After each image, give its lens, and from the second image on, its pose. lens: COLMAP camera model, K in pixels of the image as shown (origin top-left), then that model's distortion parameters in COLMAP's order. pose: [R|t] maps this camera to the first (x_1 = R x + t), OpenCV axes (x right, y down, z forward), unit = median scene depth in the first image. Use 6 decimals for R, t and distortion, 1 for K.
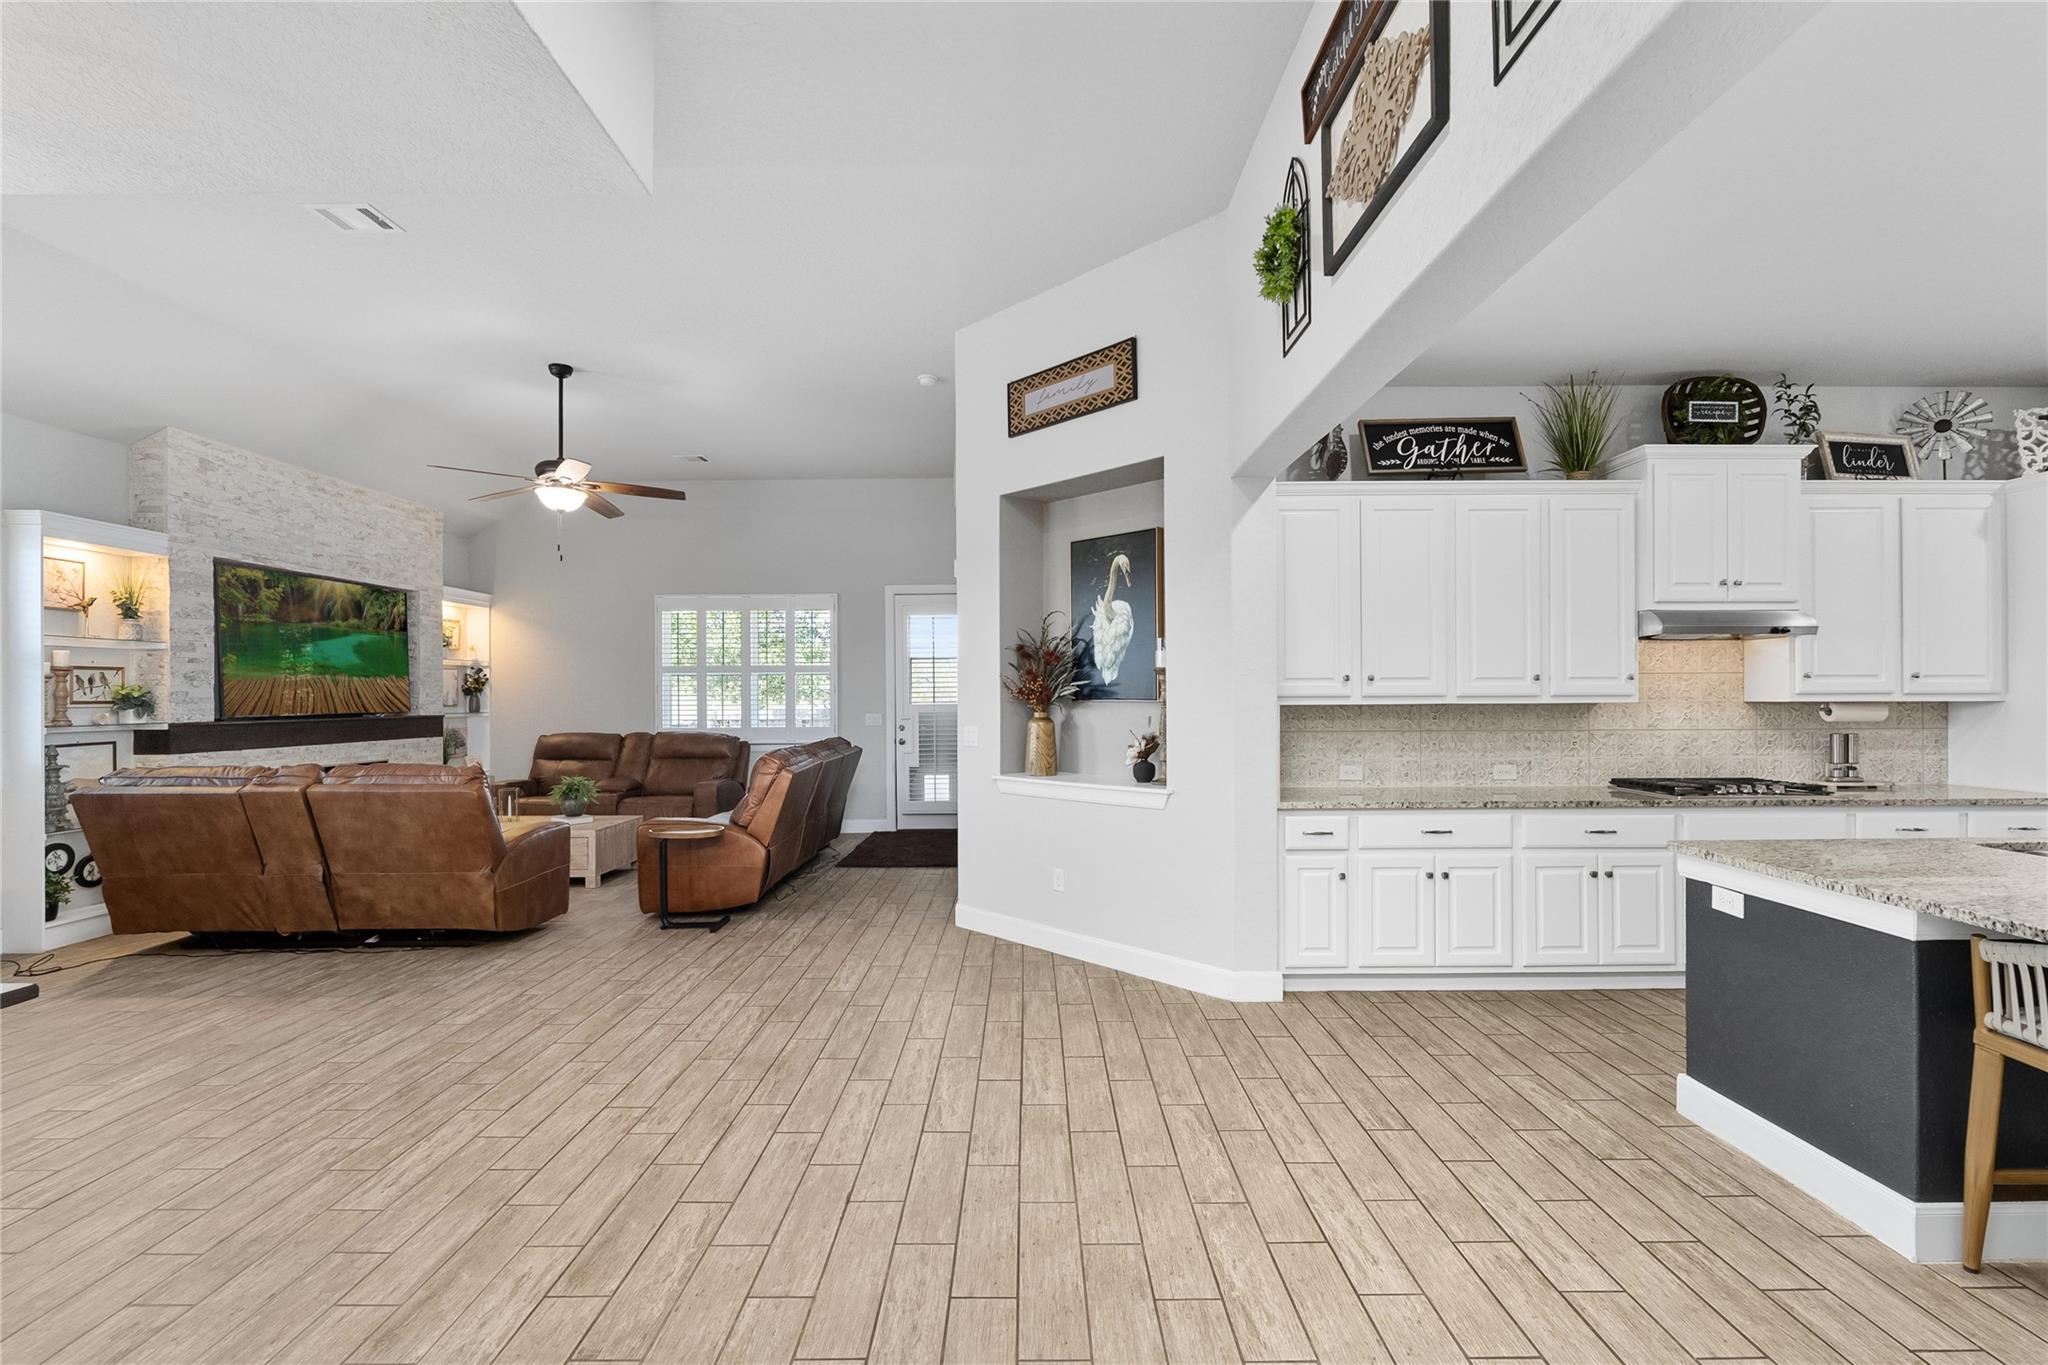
lens RADIAL K [[900.3, 0, 1029.2], [0, 900.3, 693.4], [0, 0, 1]] dist [-0.002727, -0.000261]
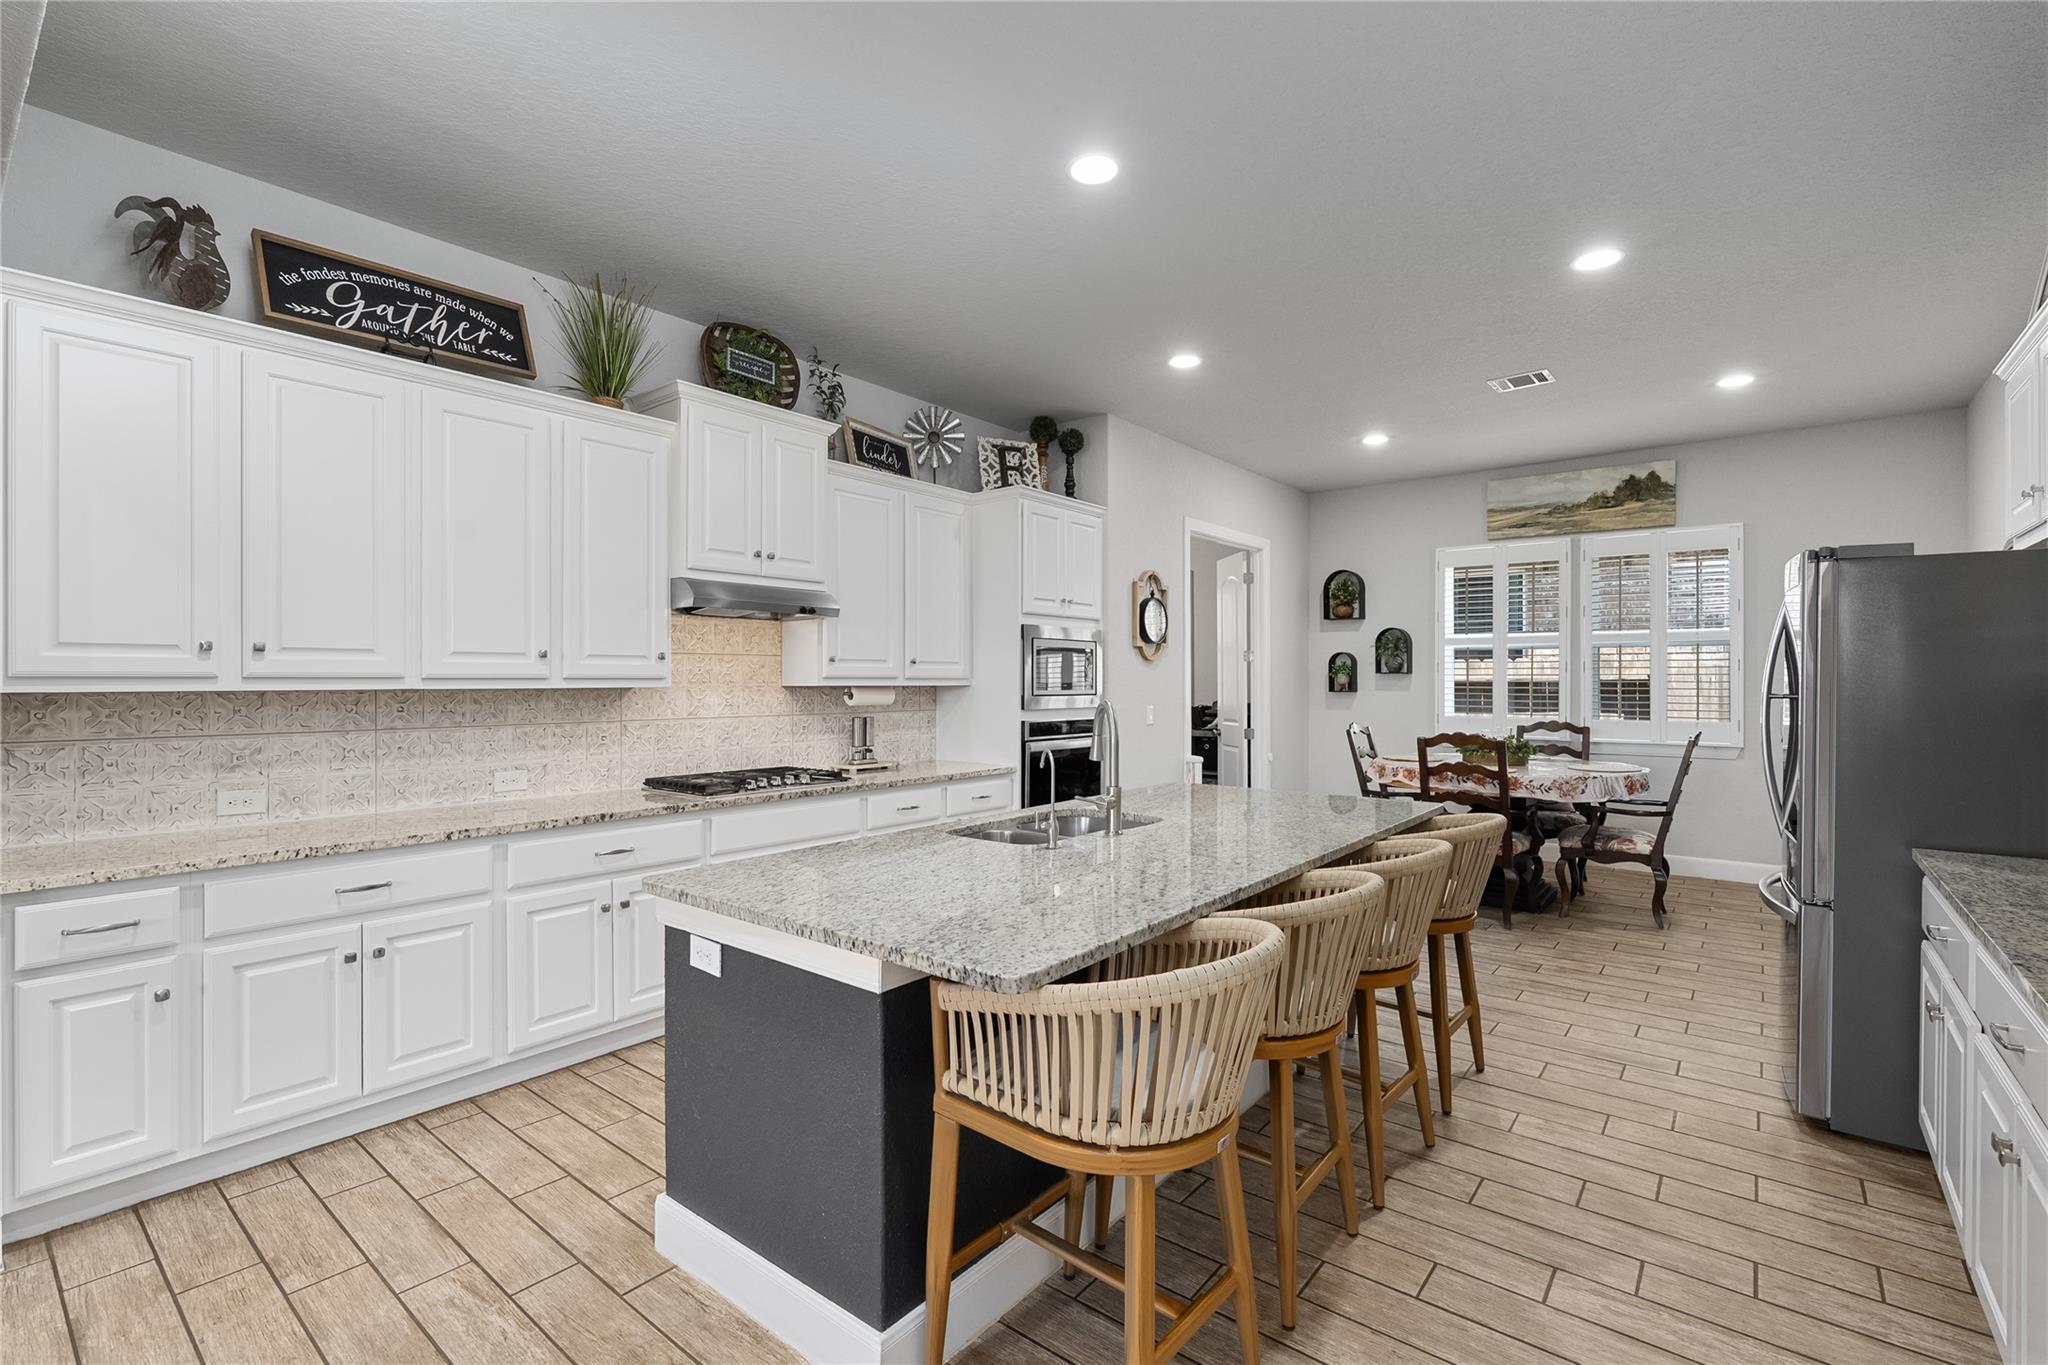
lens RADIAL K [[900.3, 0, 1028.0], [0, 900.3, 682.2], [0, 0, 1]] dist [-0.002727, -0.000261]
pose [[0.632841, 0.003066, 0.774276, 0.237121], [-0.003186, 0.999994, -0.001356, 0.005671], [-0.774276, -0.001609, 0.632847, 0.209698]]
